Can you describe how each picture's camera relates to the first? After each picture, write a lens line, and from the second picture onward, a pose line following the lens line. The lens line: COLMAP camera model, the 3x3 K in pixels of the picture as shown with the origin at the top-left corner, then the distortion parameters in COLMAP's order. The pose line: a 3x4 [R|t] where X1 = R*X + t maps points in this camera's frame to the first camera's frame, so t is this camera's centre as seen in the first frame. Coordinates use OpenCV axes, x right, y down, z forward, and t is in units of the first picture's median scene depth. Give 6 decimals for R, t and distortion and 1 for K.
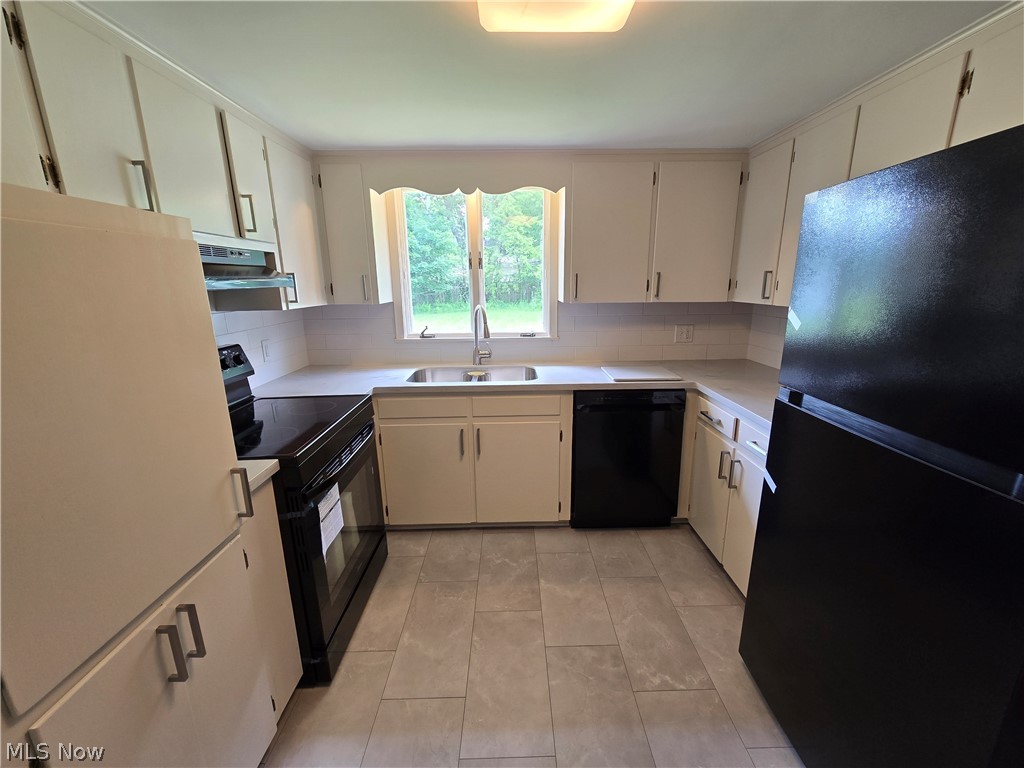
lens RADIAL K [[417.6, 0, 516.1], [0, 417.6, 382.4], [0, 0, 1]] dist [-0.004614, 0.001626]
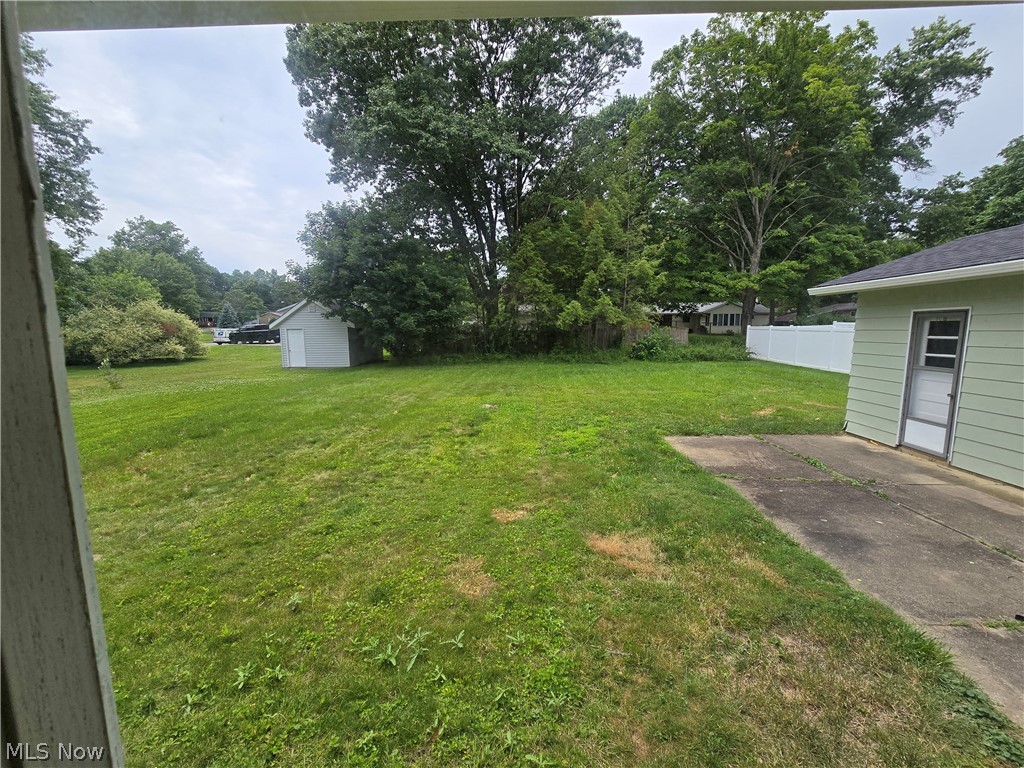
lens RADIAL K [[417.6, 0, 512.2], [0, 417.6, 384.3], [0, 0, 1]] dist [-0.004614, 0.001626]
pose [[0.998698, 0.012846, -0.049368, -0.019593], [-0.017986, 0.994297, -0.105115, -0.311530], [0.047736, 0.105866, 0.993234, 1.097112]]
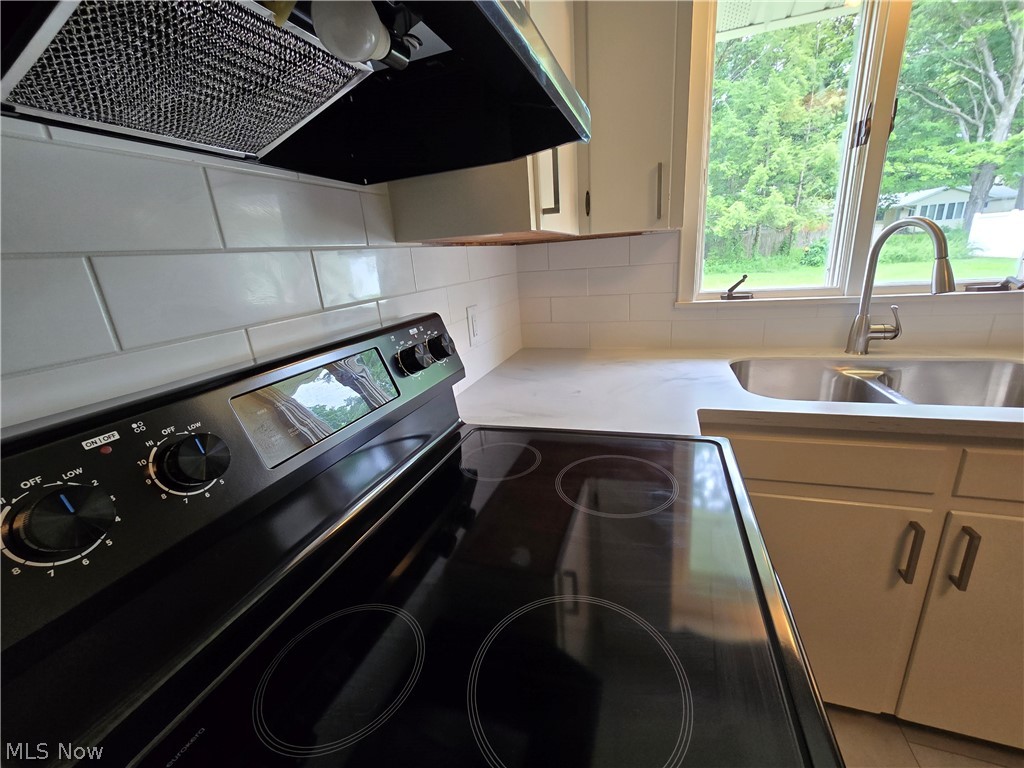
lens RADIAL K [[417.6, 0, 512.8], [0, 417.6, 384.2], [0, 0, 1]] dist [-0.004614, 0.001626]
pose [[0.939010, 0.045964, -0.340804, -0.328662], [-0.020817, 0.996807, 0.077083, -0.039031], [0.343259, -0.065287, 0.936969, 0.455431]]
